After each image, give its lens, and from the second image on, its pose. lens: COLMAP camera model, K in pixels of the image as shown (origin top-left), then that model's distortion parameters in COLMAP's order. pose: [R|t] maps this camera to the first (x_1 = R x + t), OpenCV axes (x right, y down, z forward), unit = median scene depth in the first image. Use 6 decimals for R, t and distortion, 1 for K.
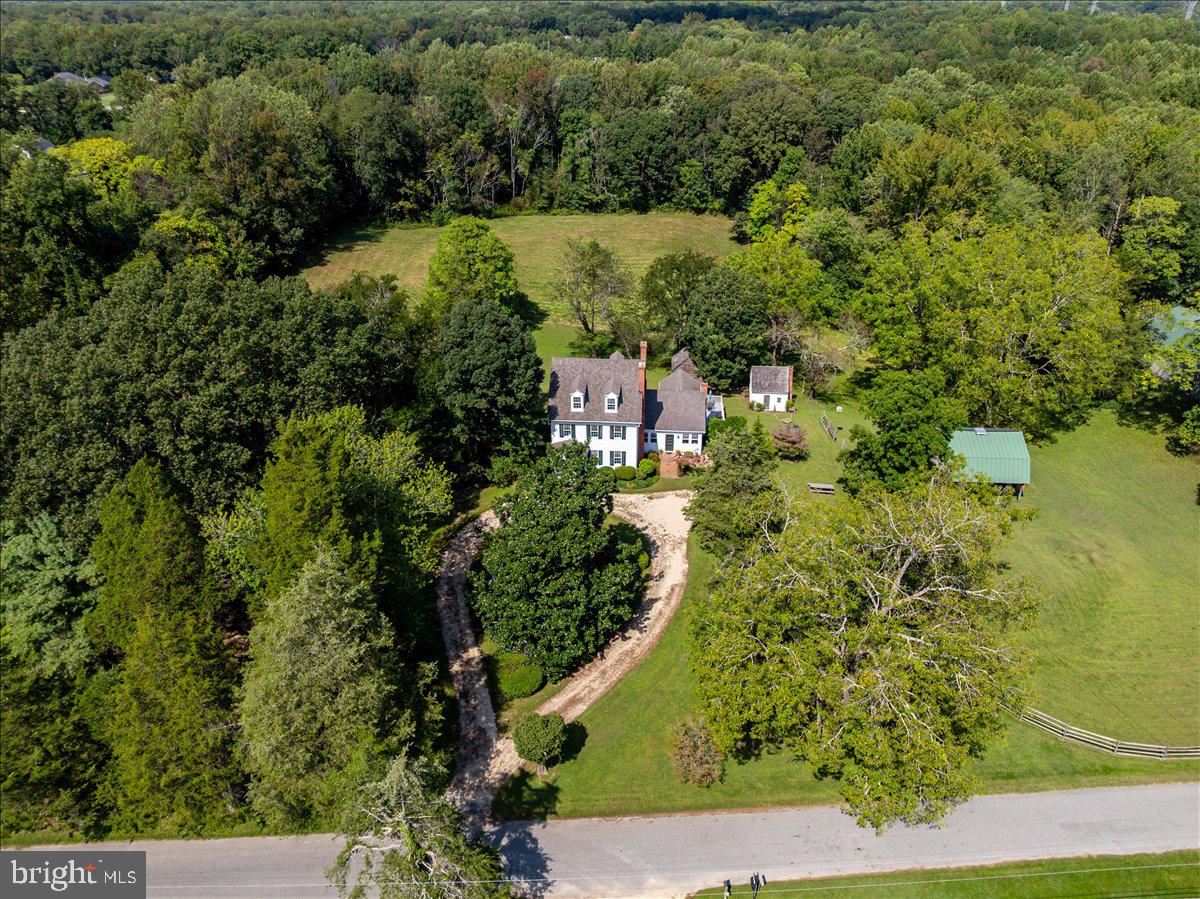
lens RADIAL K [[843.8, 0, 600.0], [0, 843.8, 449.5], [0, 0, 1]] dist [-0.037136, 0.002422]
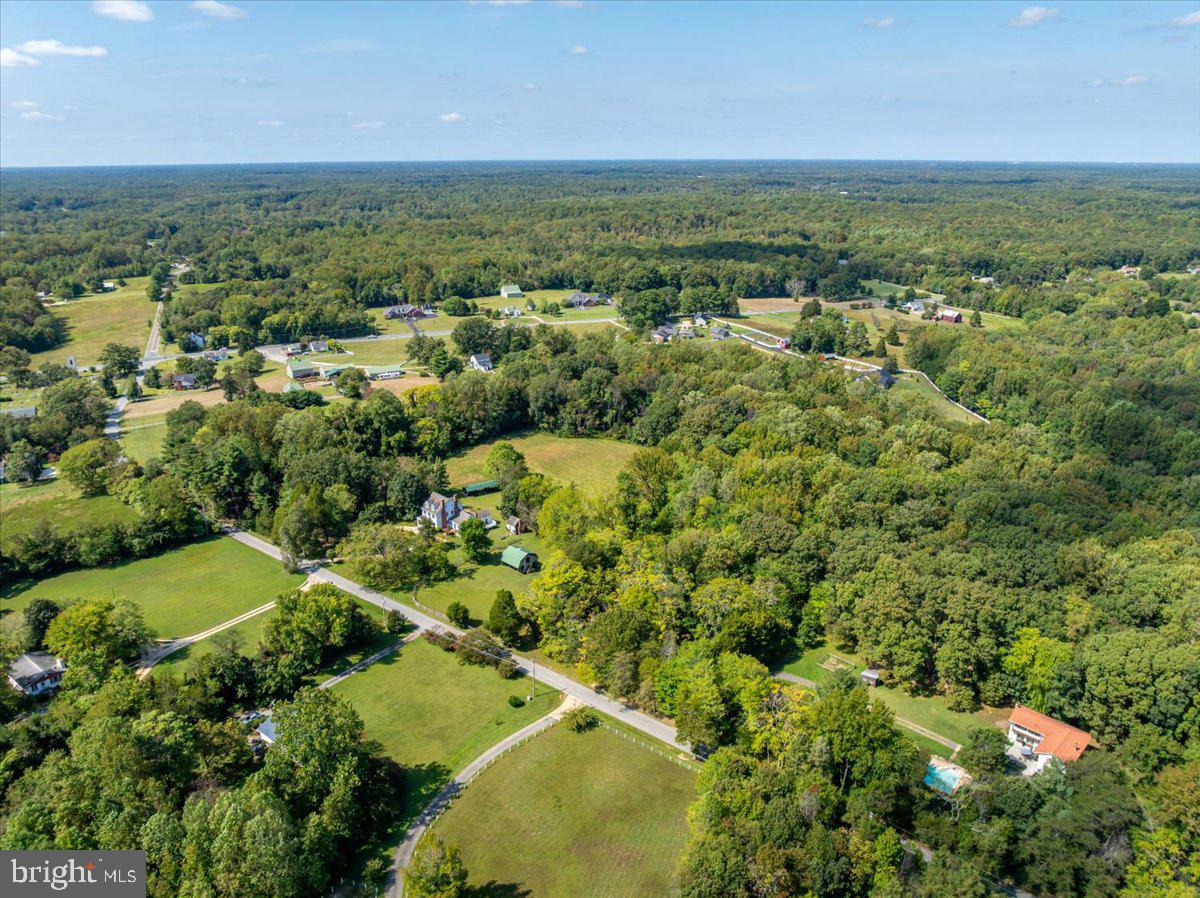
lens RADIAL K [[843.8, 0, 600.0], [0, 843.8, 449.0], [0, 0, 1]] dist [-0.037136, 0.002422]
pose [[0.762932, 0.214177, -0.609969, 1.534952], [-0.313009, 0.947937, -0.058657, -0.174586], [0.565649, 0.235677, 0.790251, -0.832374]]
